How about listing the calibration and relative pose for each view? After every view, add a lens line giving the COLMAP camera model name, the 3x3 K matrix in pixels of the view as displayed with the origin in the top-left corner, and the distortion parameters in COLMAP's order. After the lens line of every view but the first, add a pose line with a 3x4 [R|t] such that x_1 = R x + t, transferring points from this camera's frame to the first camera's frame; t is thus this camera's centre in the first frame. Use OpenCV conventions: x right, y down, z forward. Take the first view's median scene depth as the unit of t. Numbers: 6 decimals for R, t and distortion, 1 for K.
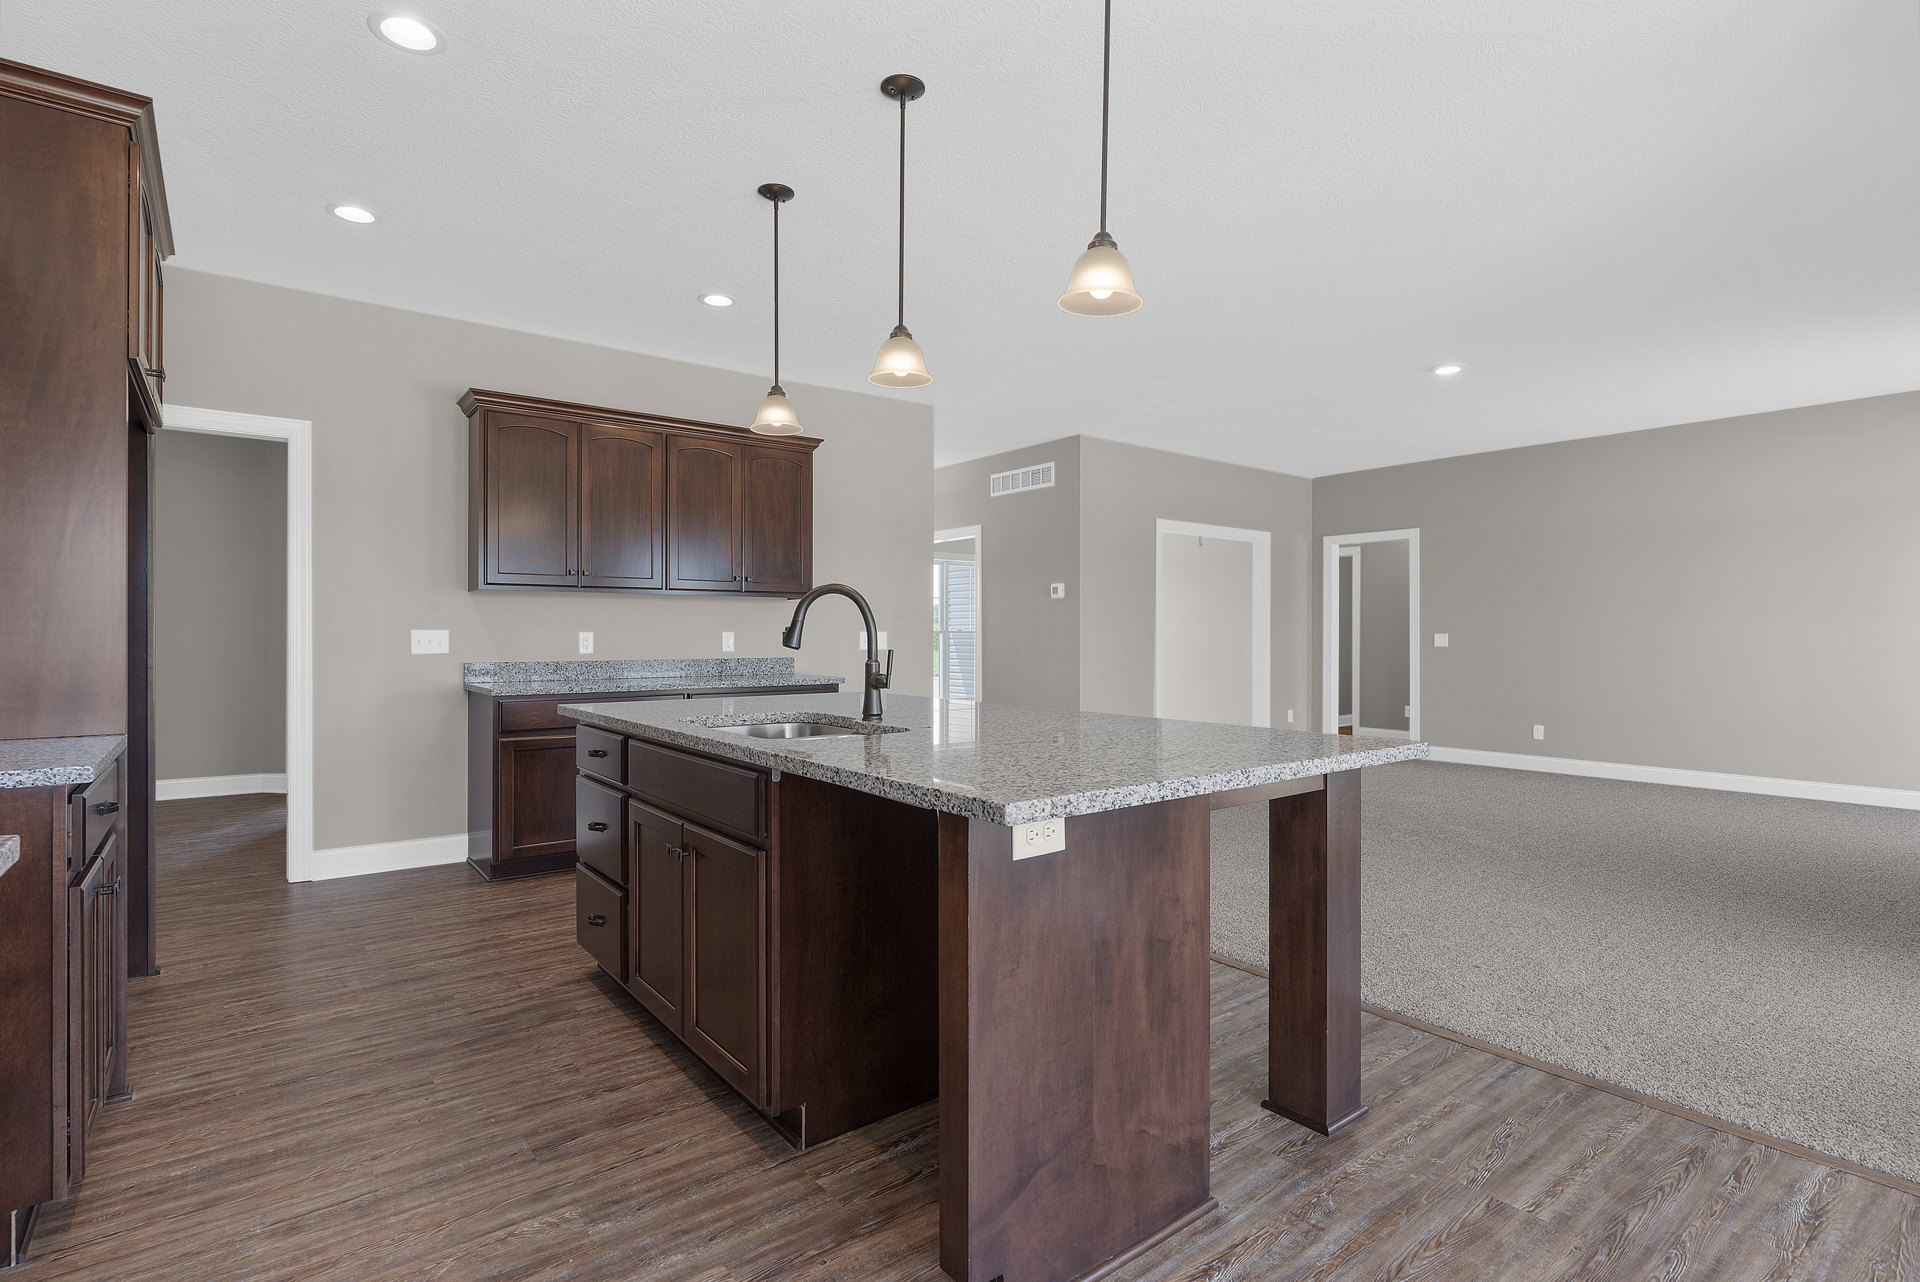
lens RADIAL K [[936.4, 0, 959.1], [0, 936.4, 634.4], [0, 0, 1]] dist [-0.002337, -0.000527]
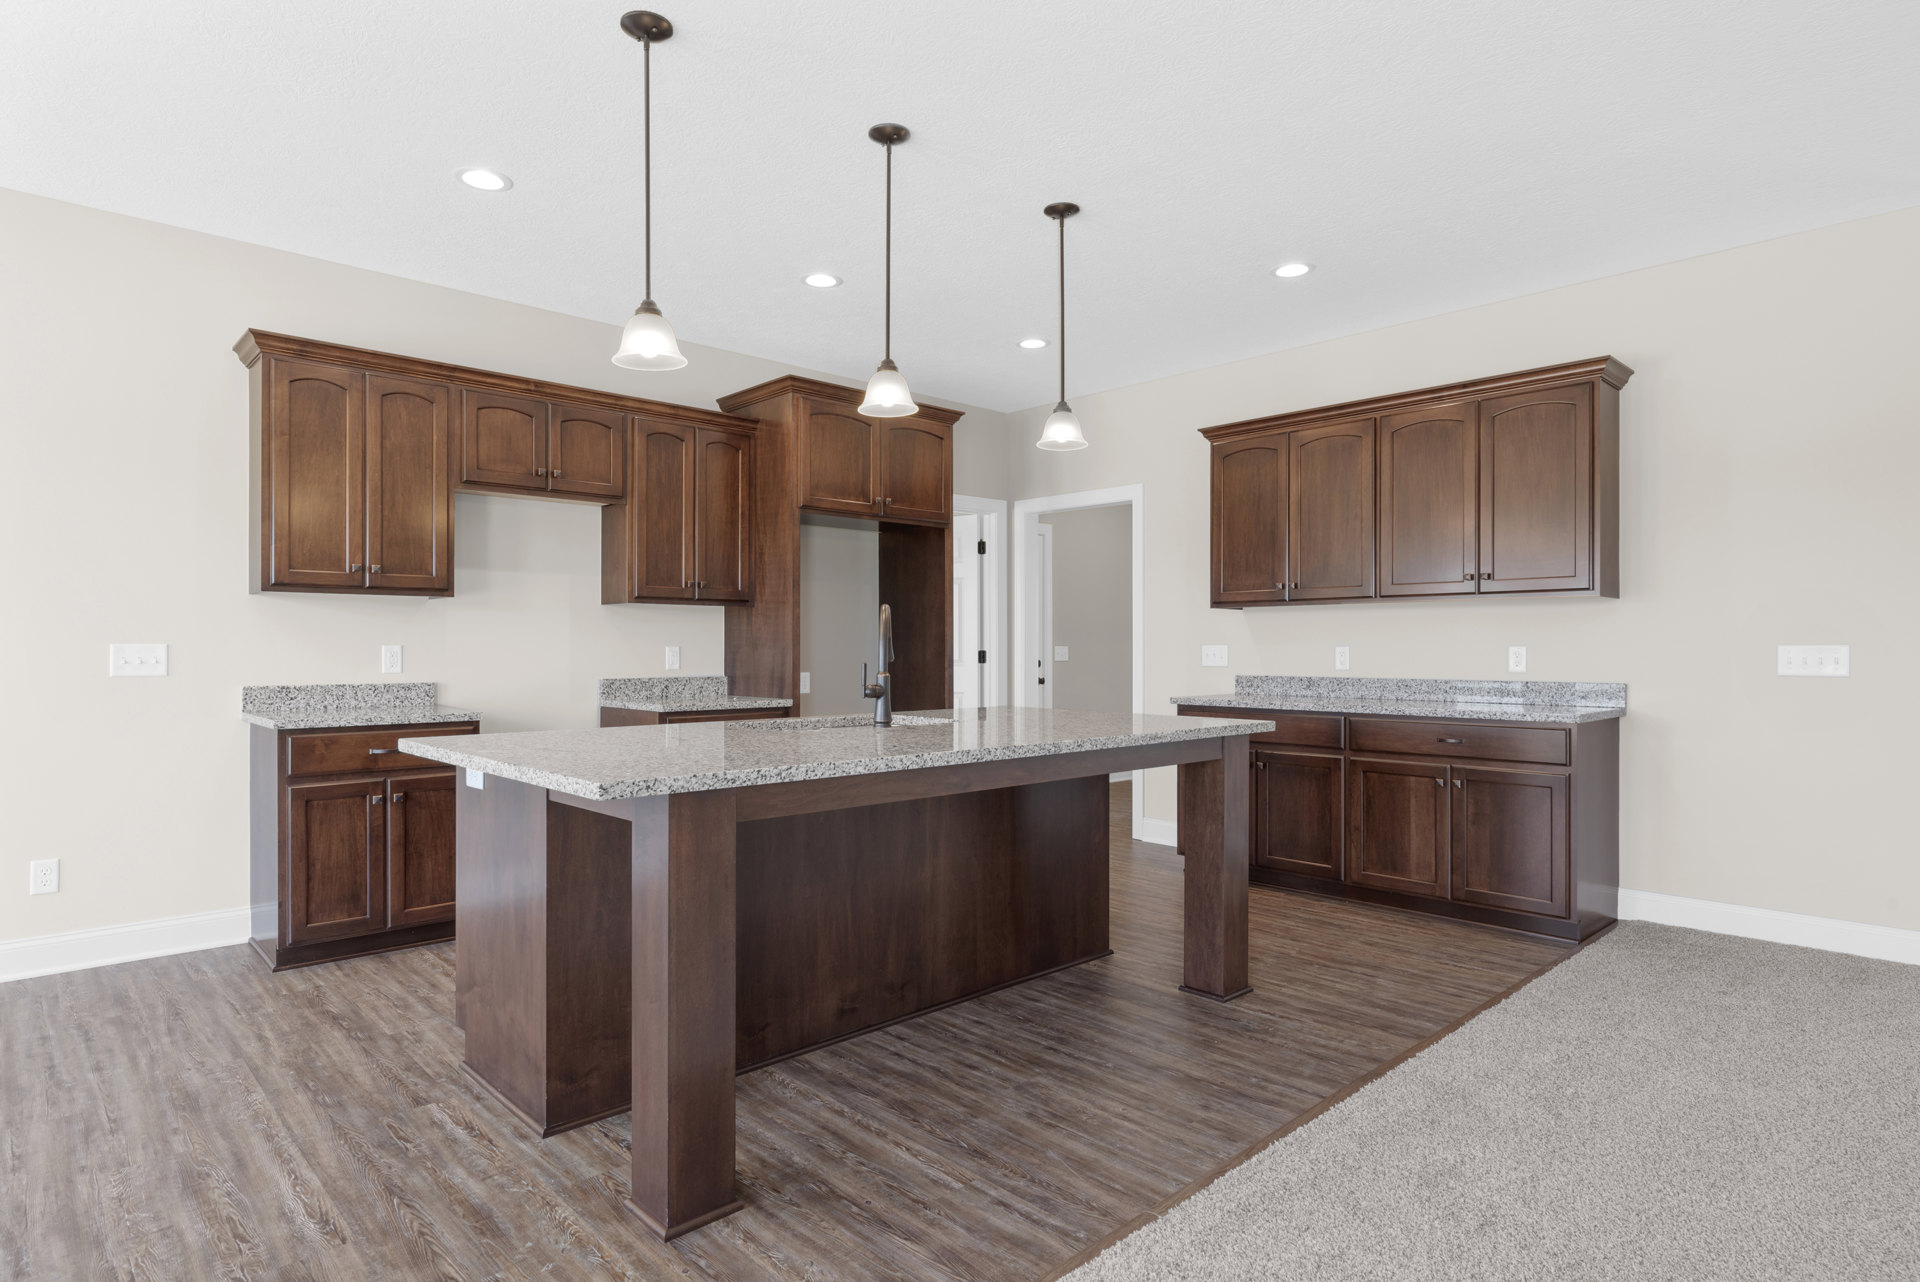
lens RADIAL K [[1030.4, 0, 946.7], [0, 1030.4, 646.8], [0, 0, 1]] dist [-0.001052, 0.000697]
pose [[0.088636, -0.000768, -0.996064, 0.919901], [-0.000101, 1.000000, -0.000780, -0.002400], [0.996064, 0.000170, 0.088636, 0.794925]]
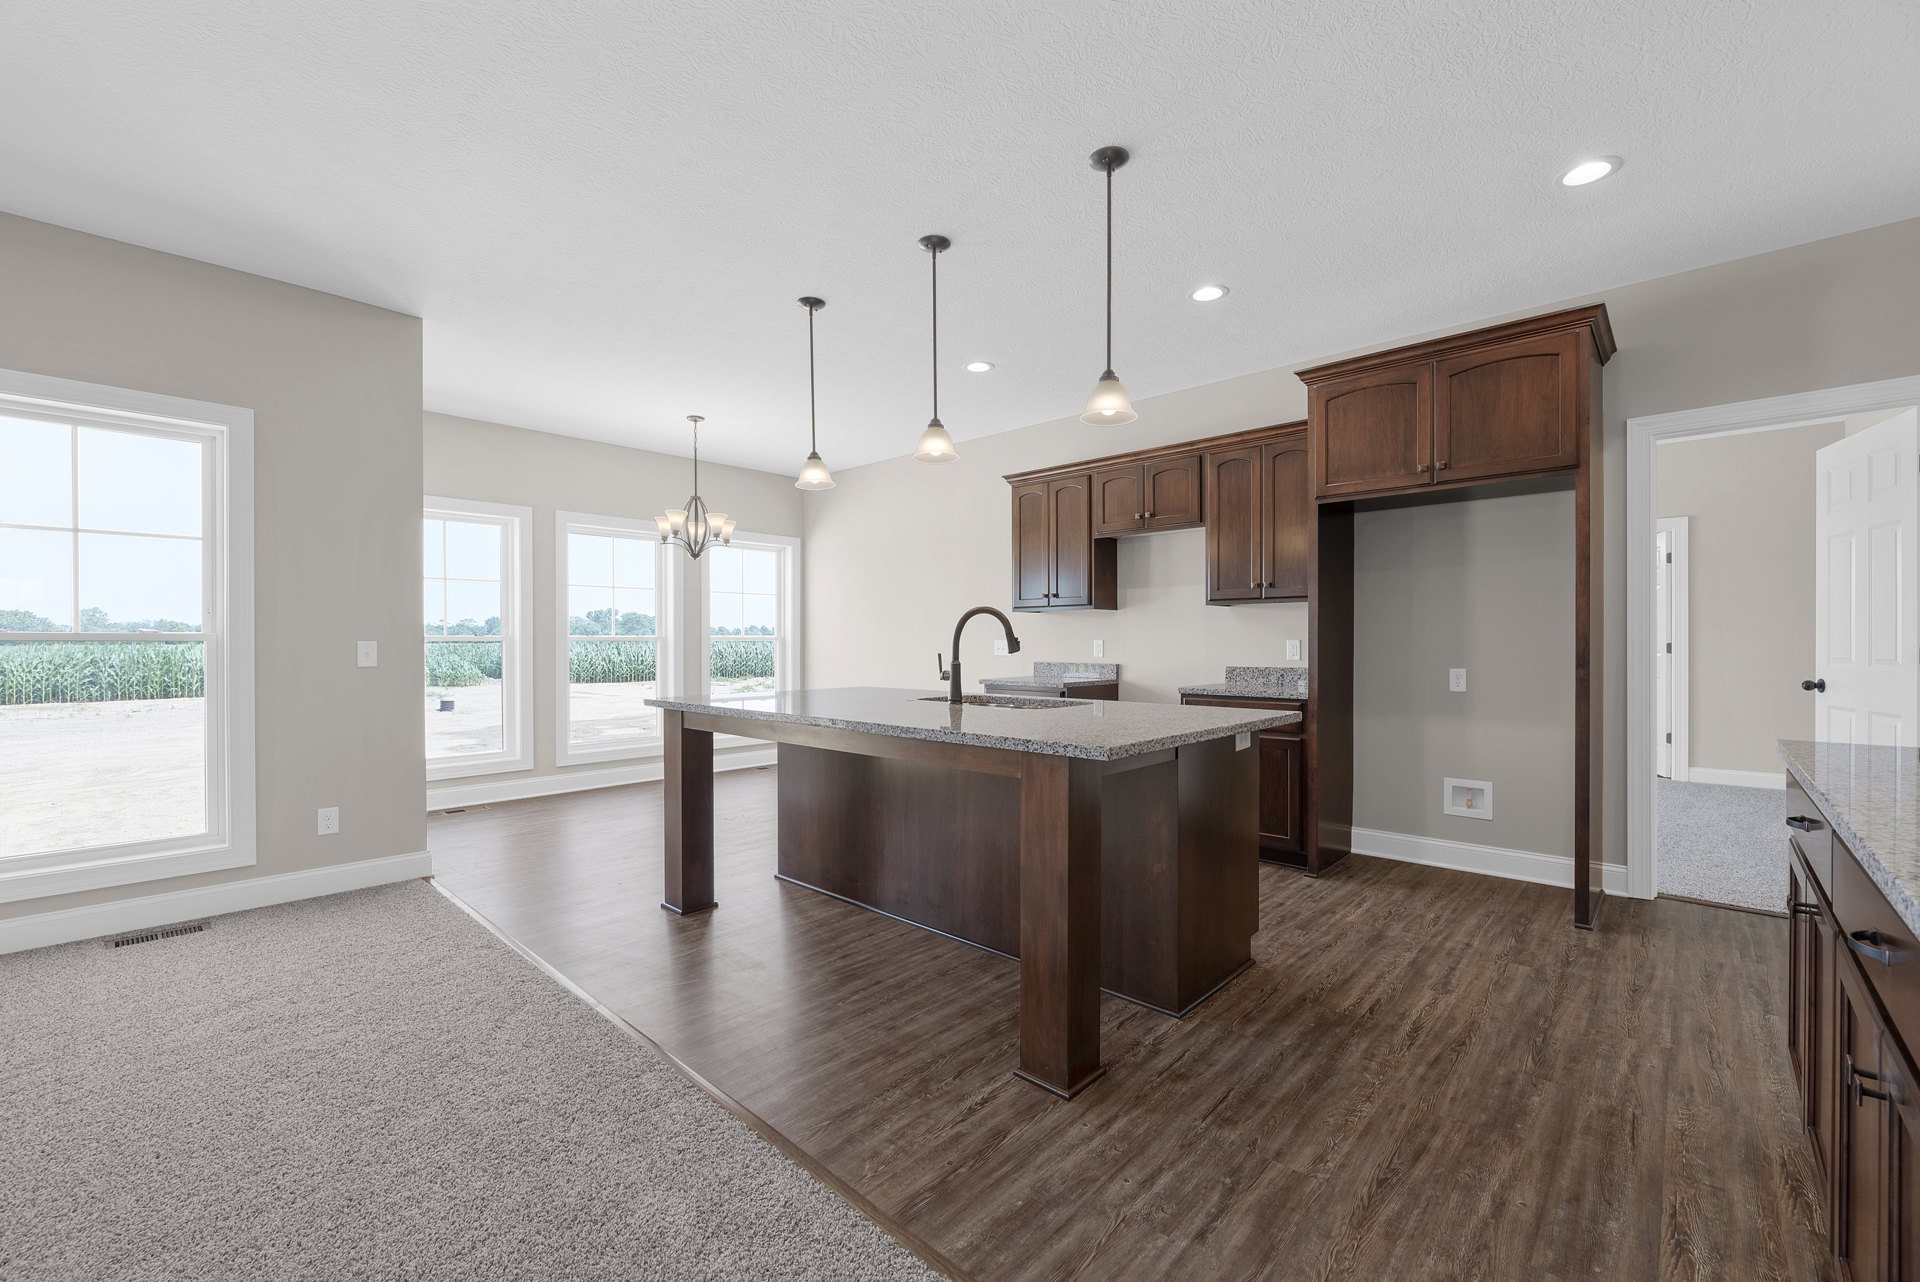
lens RADIAL K [[787.4, 0, 954.8], [0, 787.4, 646.1], [0, 0, 1]] dist [-0.002947, -0.000264]
pose [[-0.987291, 0.003029, -0.158892, 0.077999], [0.002334, 0.999987, 0.004561, -0.000996], [0.158904, 0.004133, -0.987285, 1.776789]]
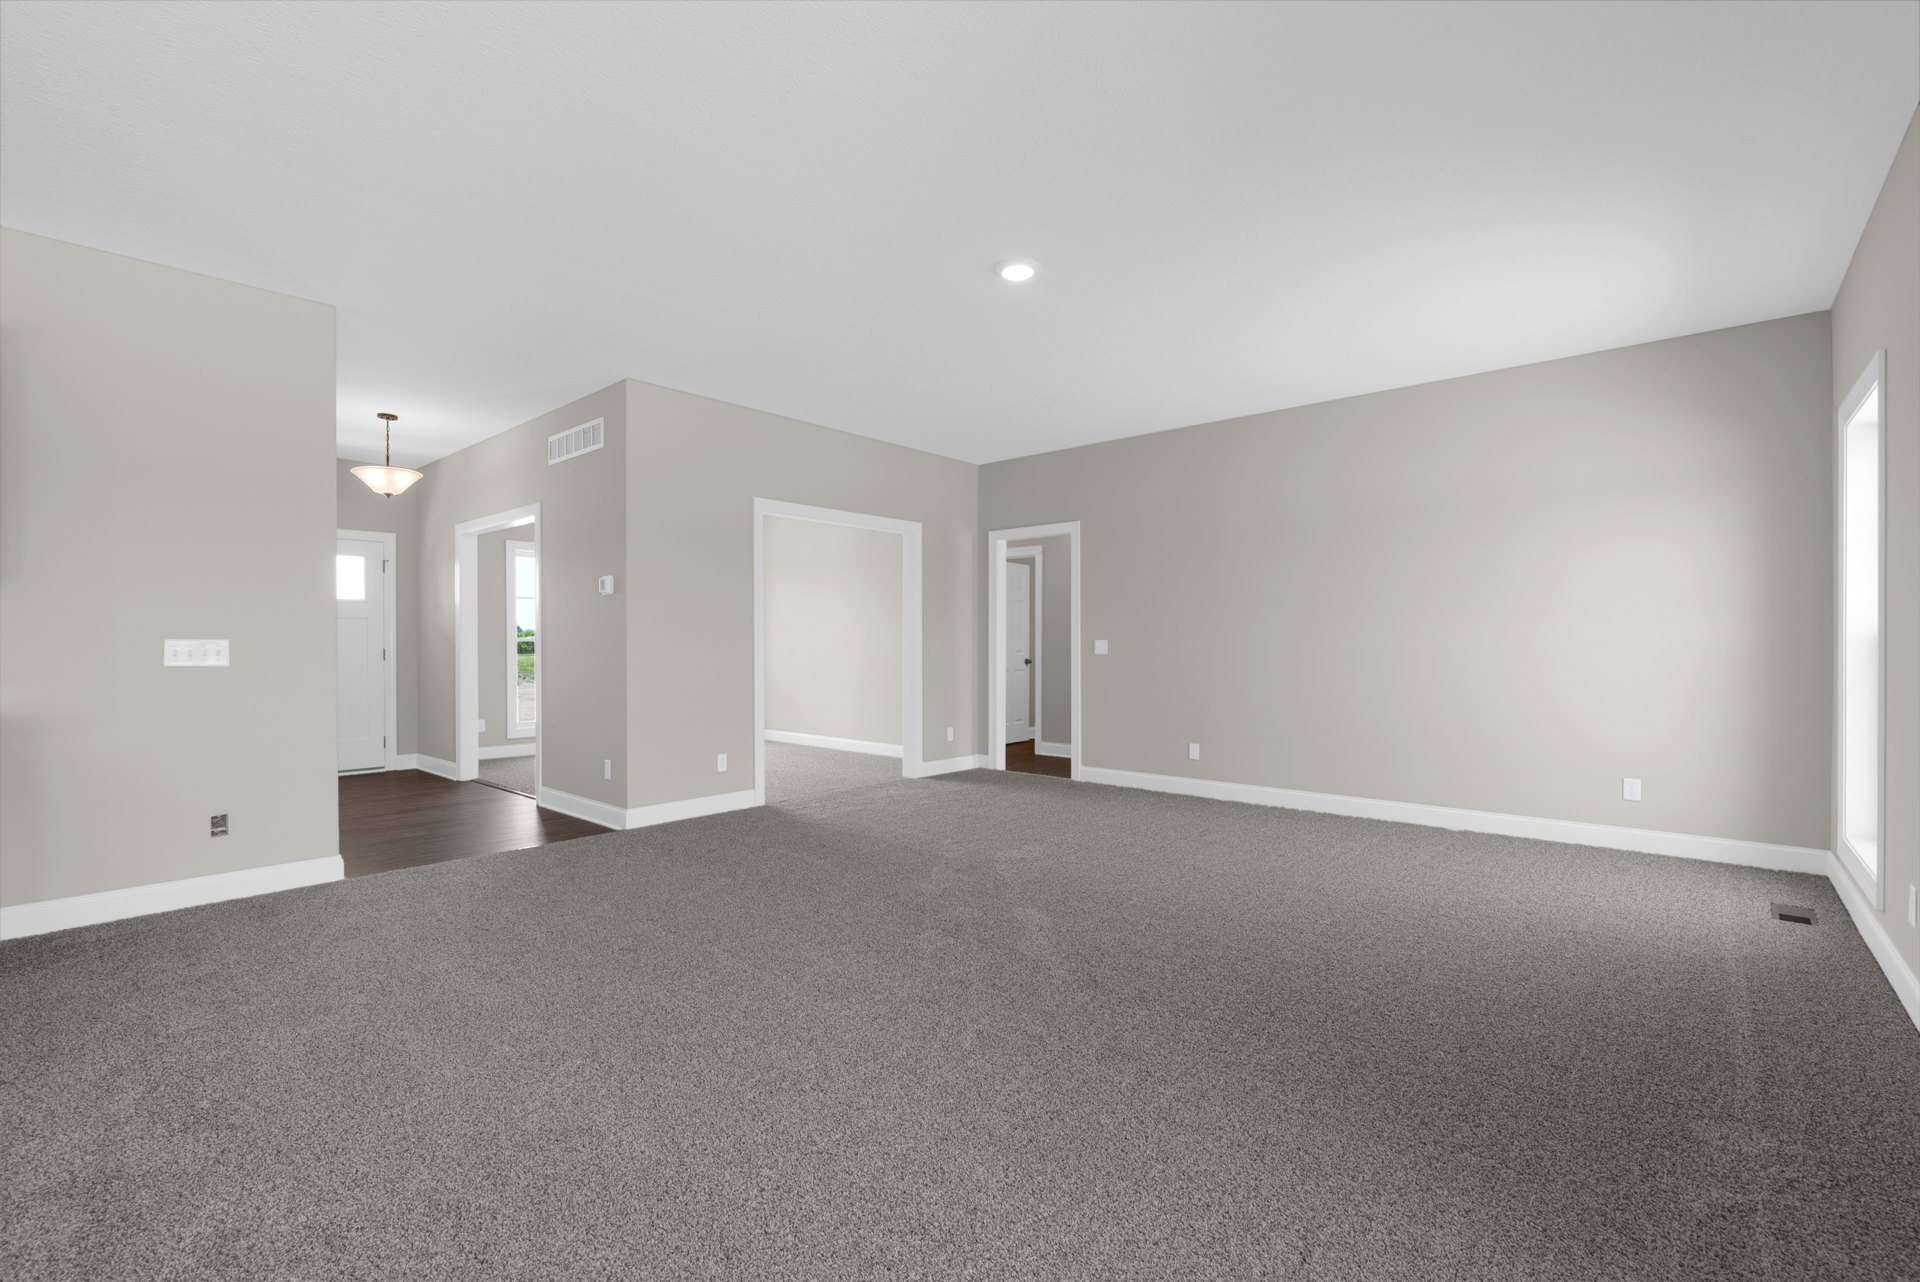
lens RADIAL K [[840.0, 0, 957.6], [0, 840.0, 646.8], [0, 0, 1]] dist [-0.009262, -0.000088]
pose [[0.981541, -0.004008, 0.191211, 0.592835], [0.002794, 0.999974, 0.006619, 0.000154], [-0.191232, -0.005963, 0.981527, 0.634362]]
